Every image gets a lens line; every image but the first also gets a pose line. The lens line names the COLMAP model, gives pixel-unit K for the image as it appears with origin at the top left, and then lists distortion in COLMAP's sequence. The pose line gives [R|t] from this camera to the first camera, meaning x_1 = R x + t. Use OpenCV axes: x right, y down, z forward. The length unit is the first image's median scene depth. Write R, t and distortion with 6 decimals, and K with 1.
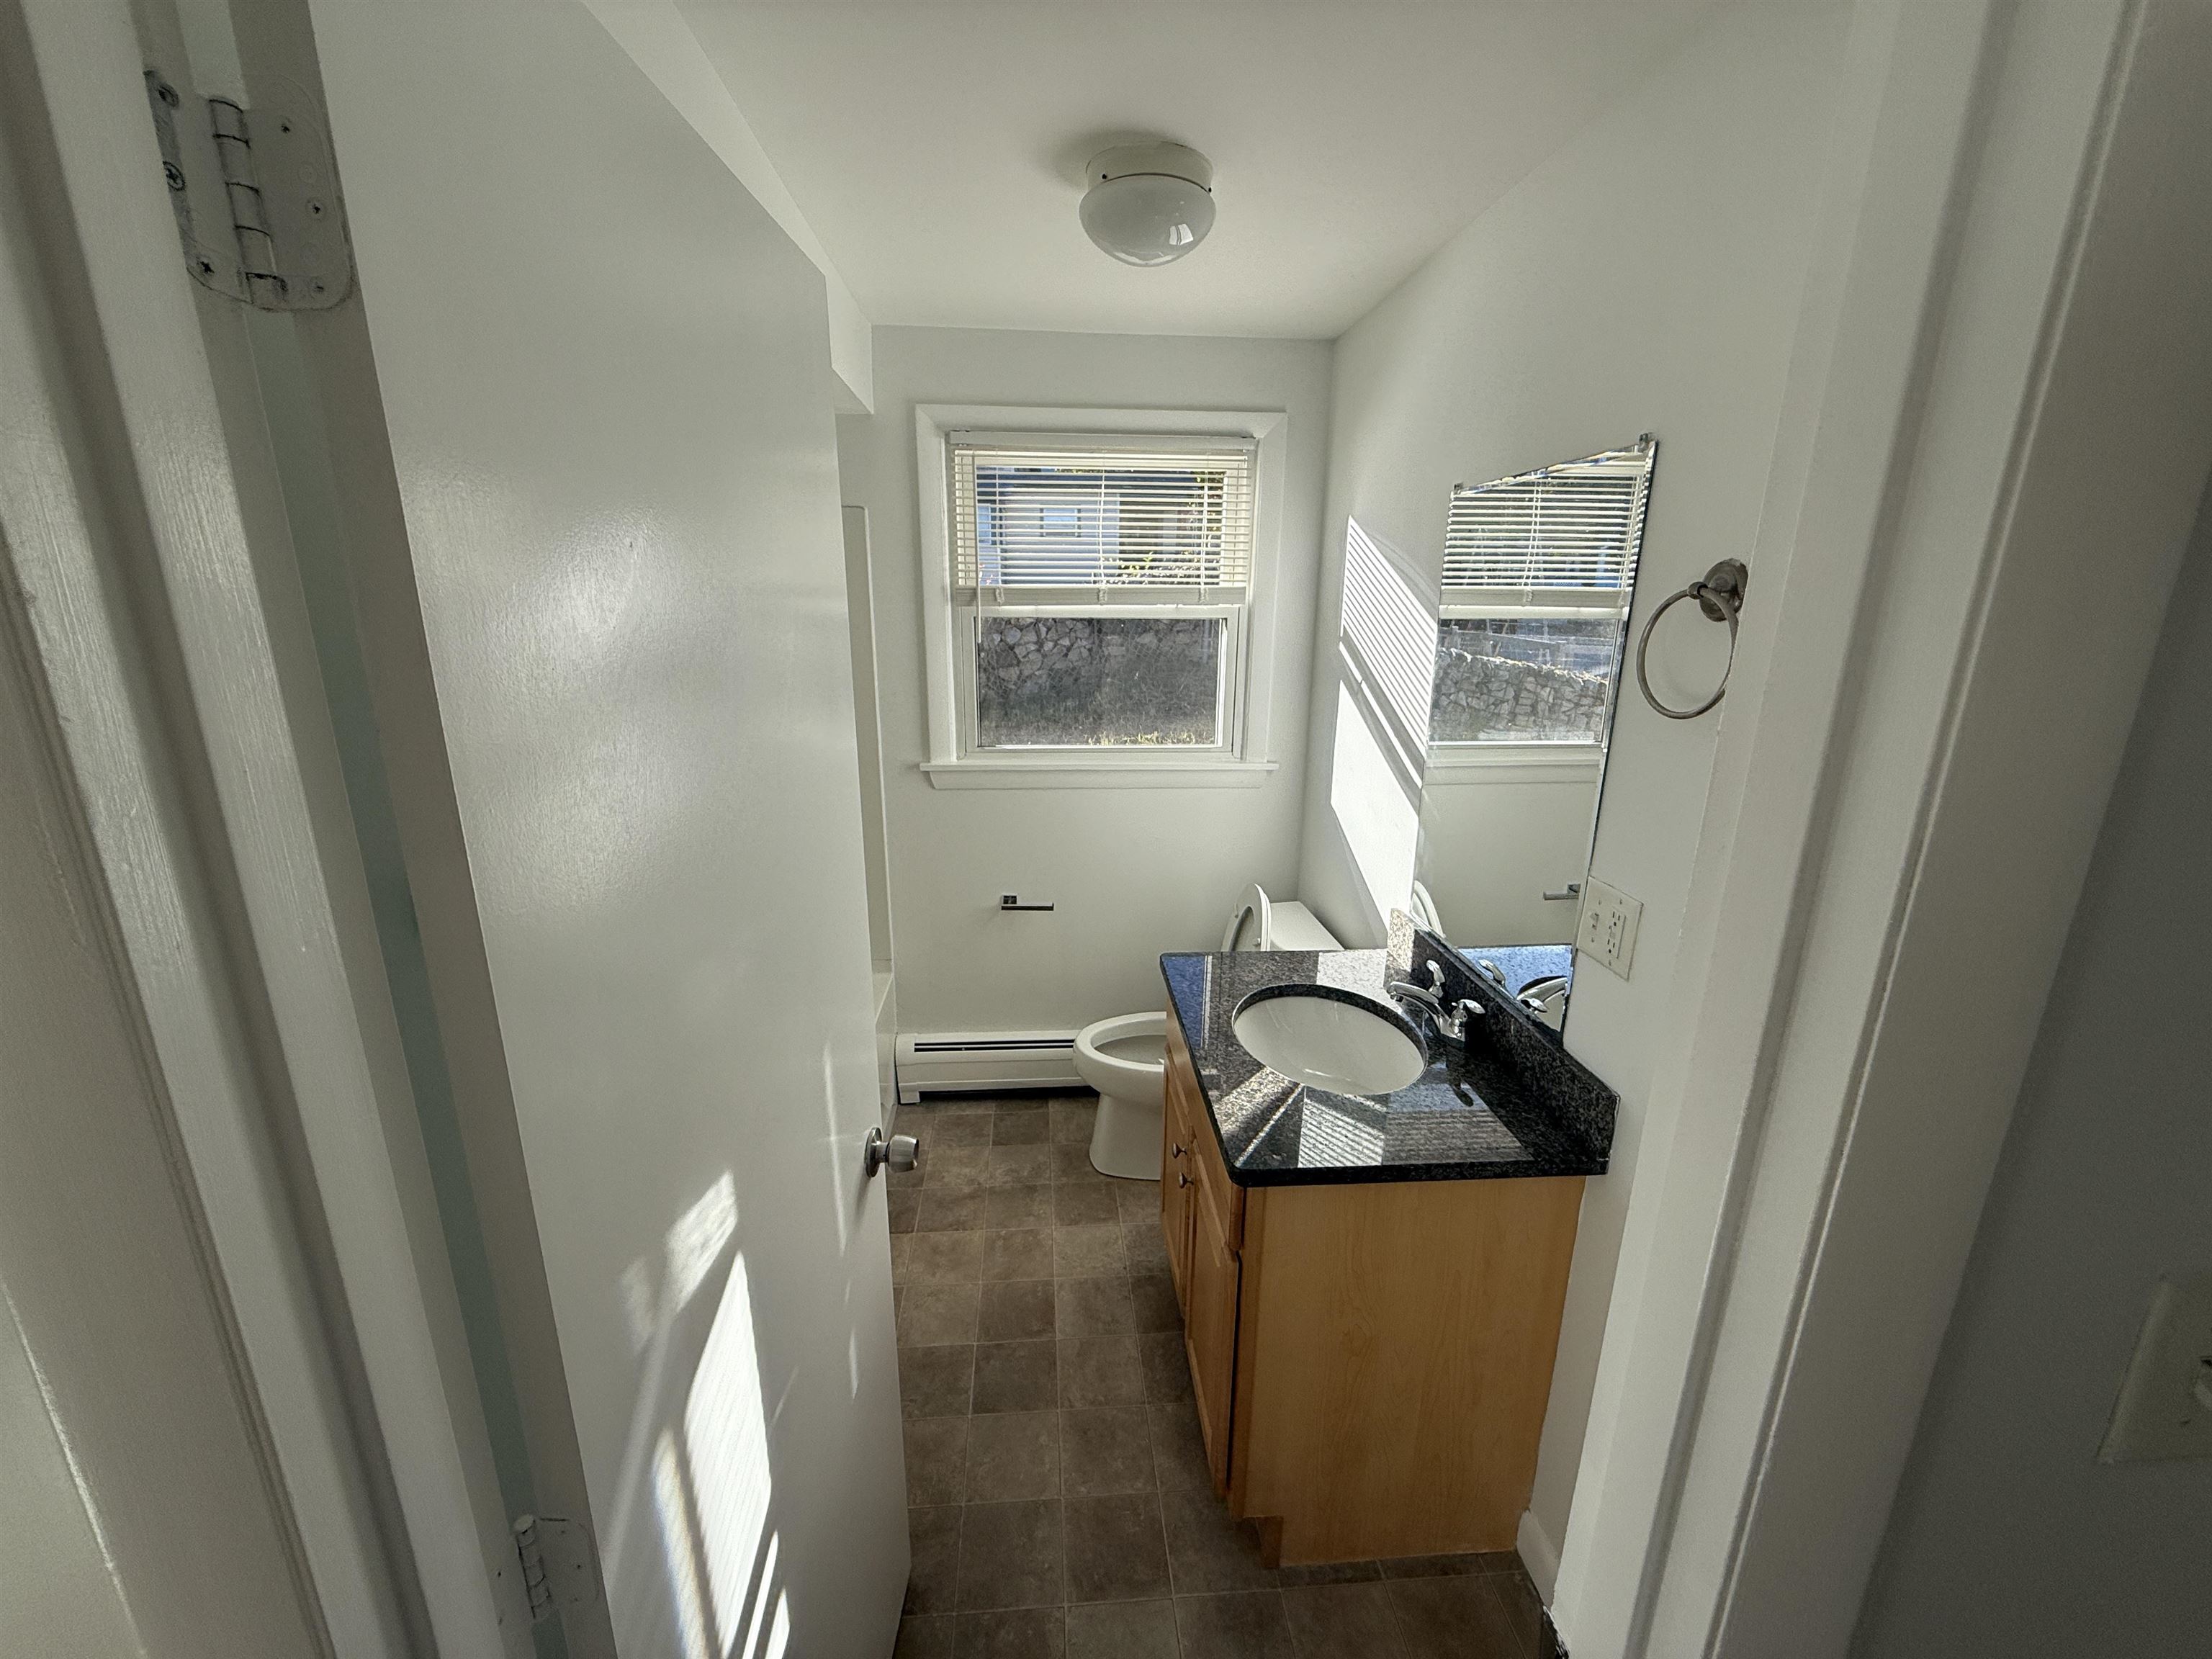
lens RADIAL K [[882.2, 0, 1102.6], [0, 882.2, 837.6], [0, 0, 1]] dist [0.000215, 0.000565]
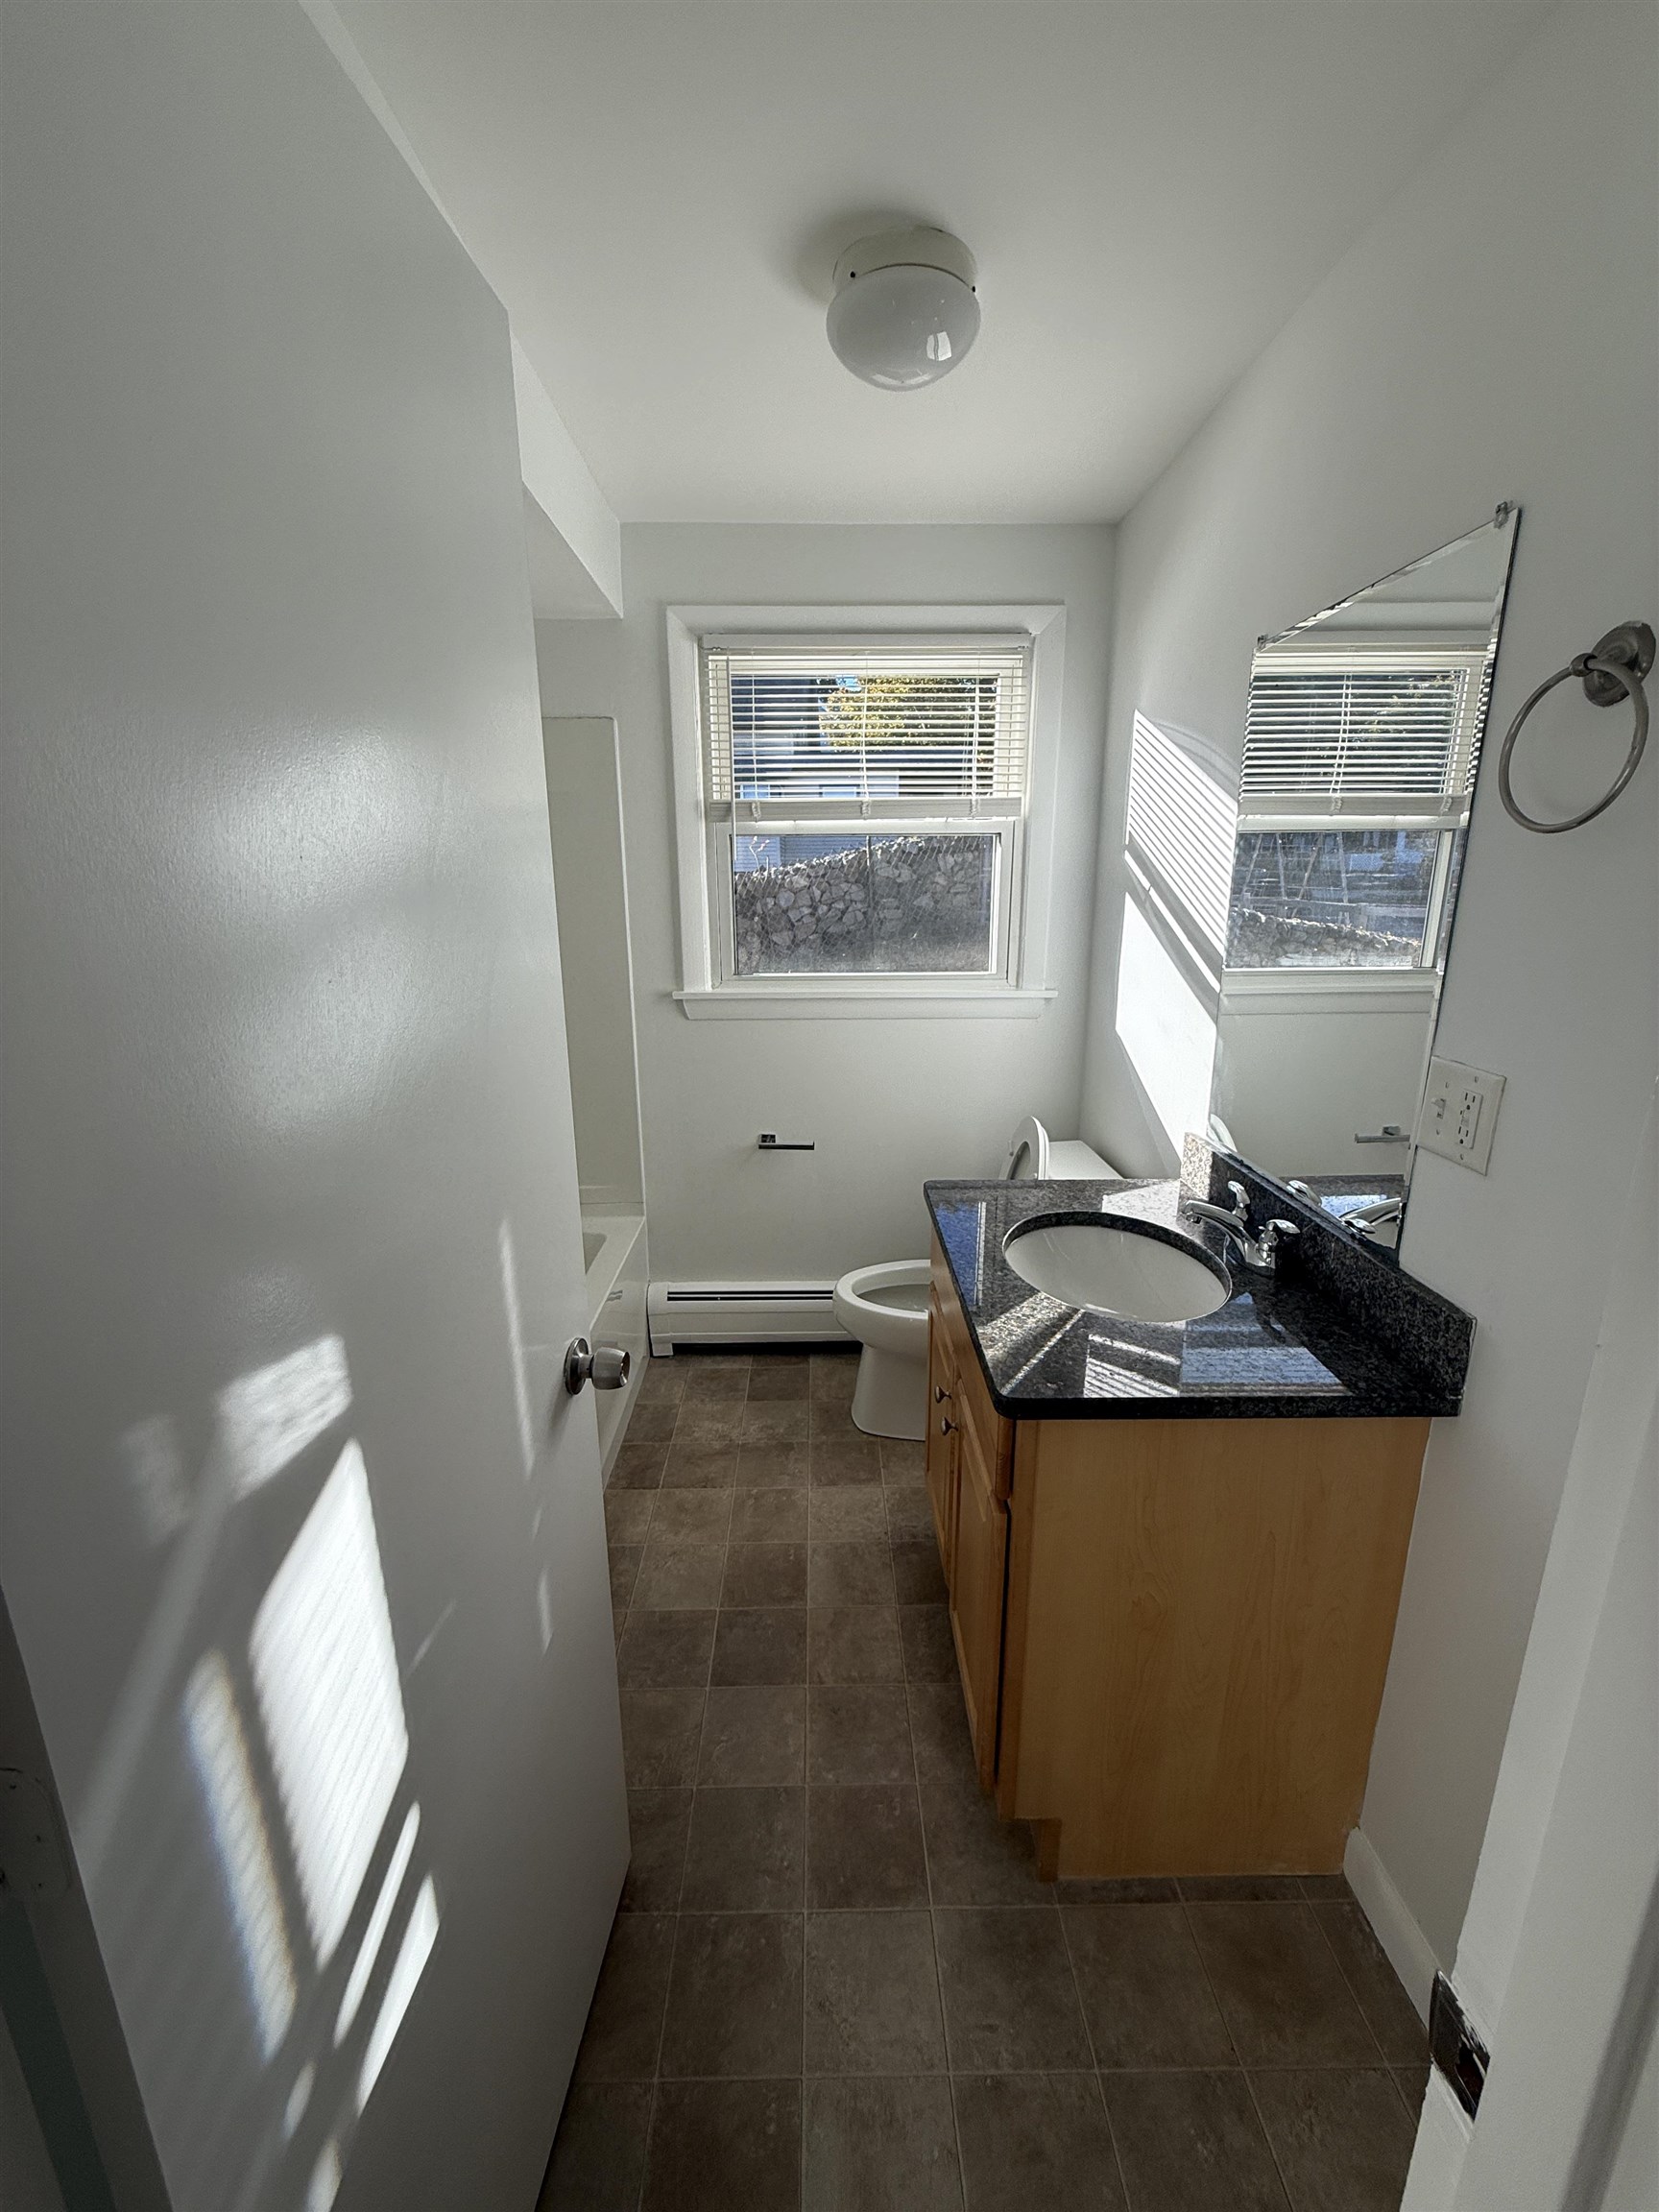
lens RADIAL K [[882.2, 0, 829.5], [0, 882.2, 1106.0], [0, 0, 1]] dist [0.000215, 0.000565]
pose [[0.998133, 0.001208, -0.061062, 0.025117], [-0.002313, 0.999835, -0.018019, 0.074370], [0.061031, 0.018127, 0.997971, 0.095326]]
